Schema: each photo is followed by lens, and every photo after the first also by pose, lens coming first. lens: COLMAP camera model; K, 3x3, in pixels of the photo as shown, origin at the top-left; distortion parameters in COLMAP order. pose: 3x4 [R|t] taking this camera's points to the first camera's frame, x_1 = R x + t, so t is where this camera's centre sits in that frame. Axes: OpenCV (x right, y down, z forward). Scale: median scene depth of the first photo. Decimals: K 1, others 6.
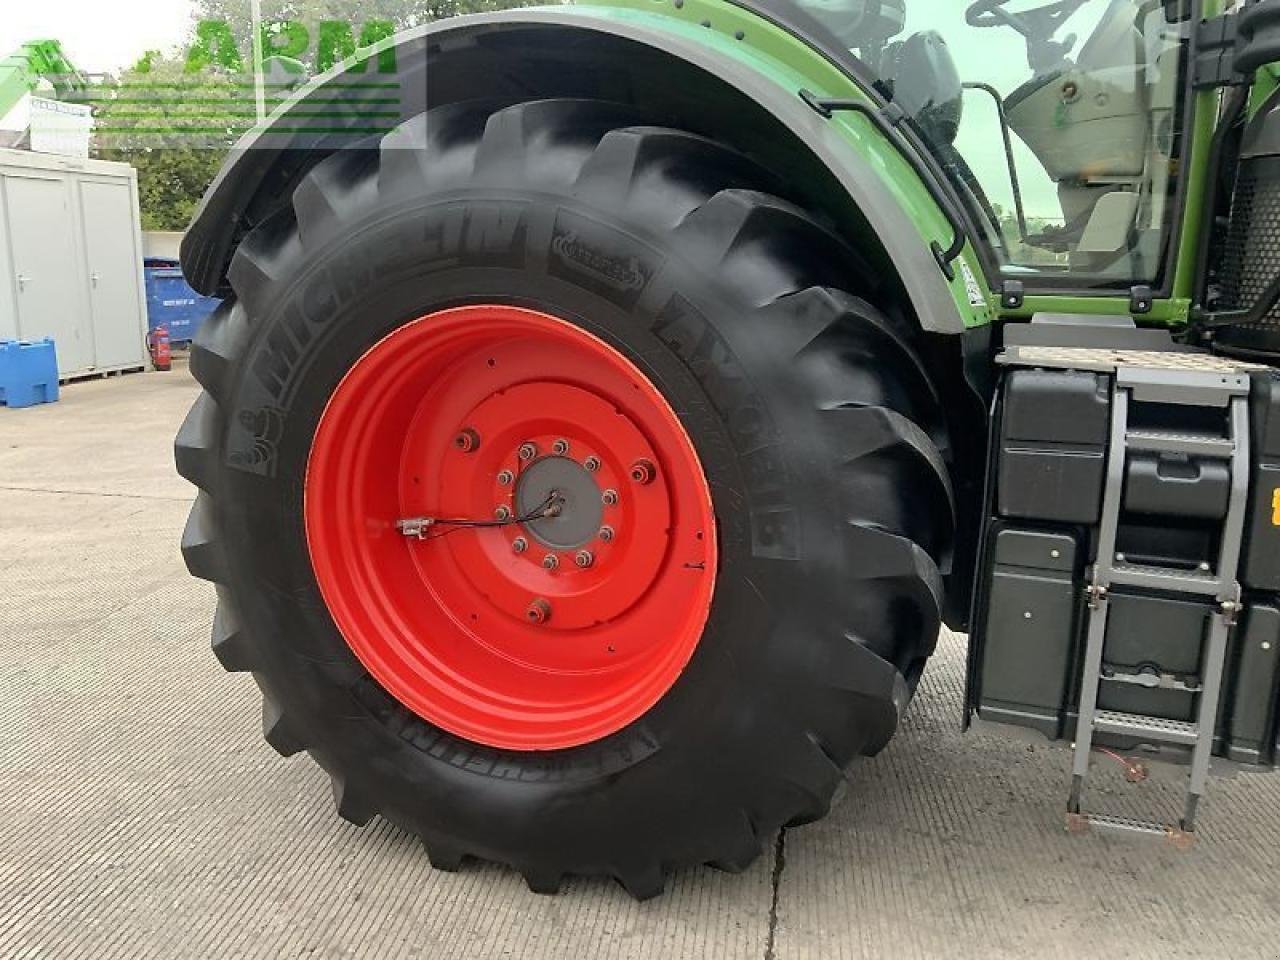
lens RADIAL K [[1067.1, 0, 637.9], [0, 1067.1, 474.8], [0, 0, 1]] dist [0.095556, -0.189108]
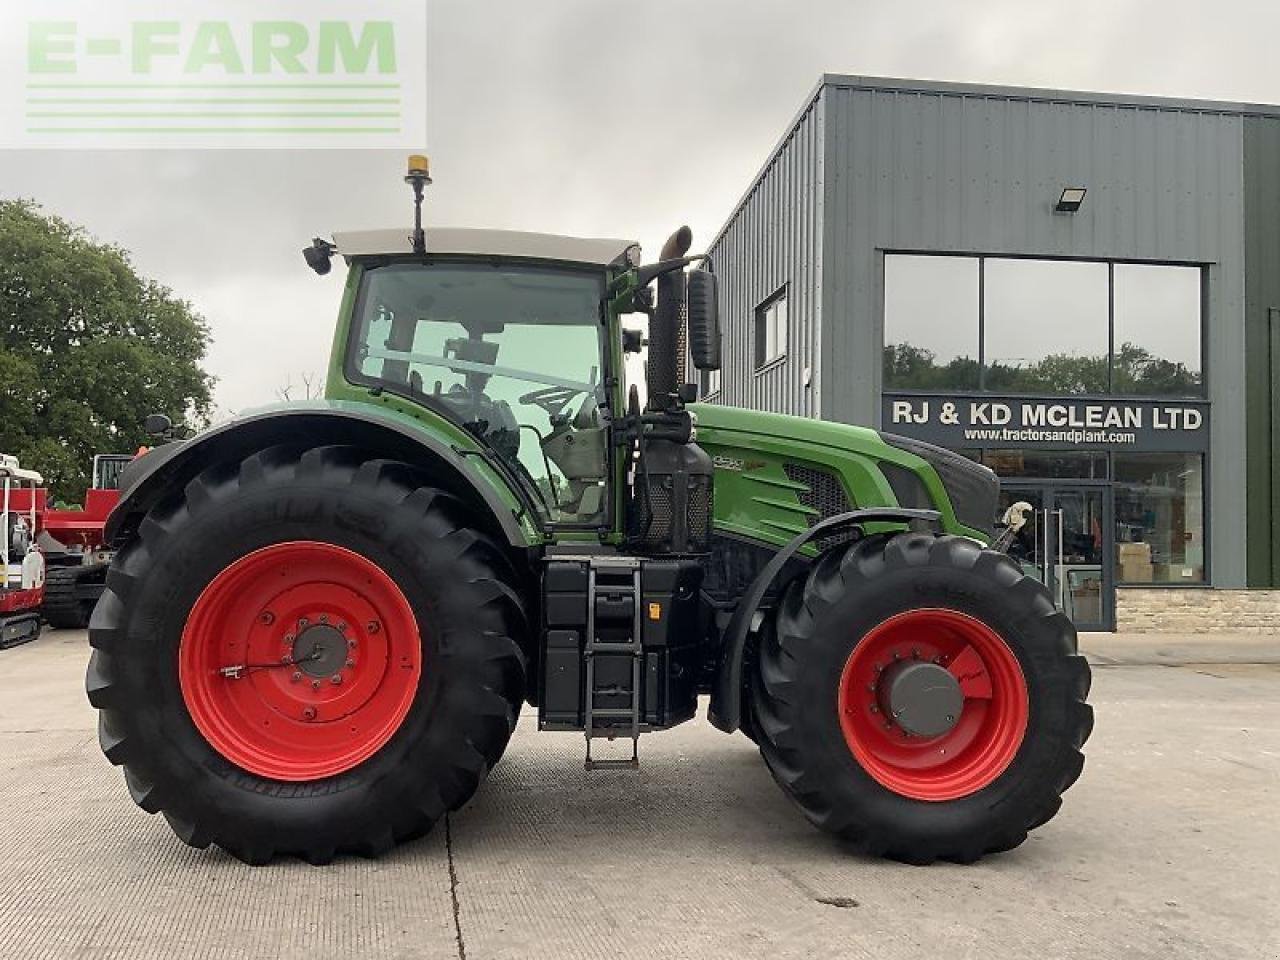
lens RADIAL K [[1060.3, 0, 647.1], [0, 1060.3, 463.5], [0, 0, 1]] dist [0.098107, -0.219110]
pose [[0.921743, 0.007084, 0.387736, -0.331432], [0.090739, 0.968139, -0.233395, 0.237732], [-0.377036, 0.250313, 0.891733, -1.124825]]
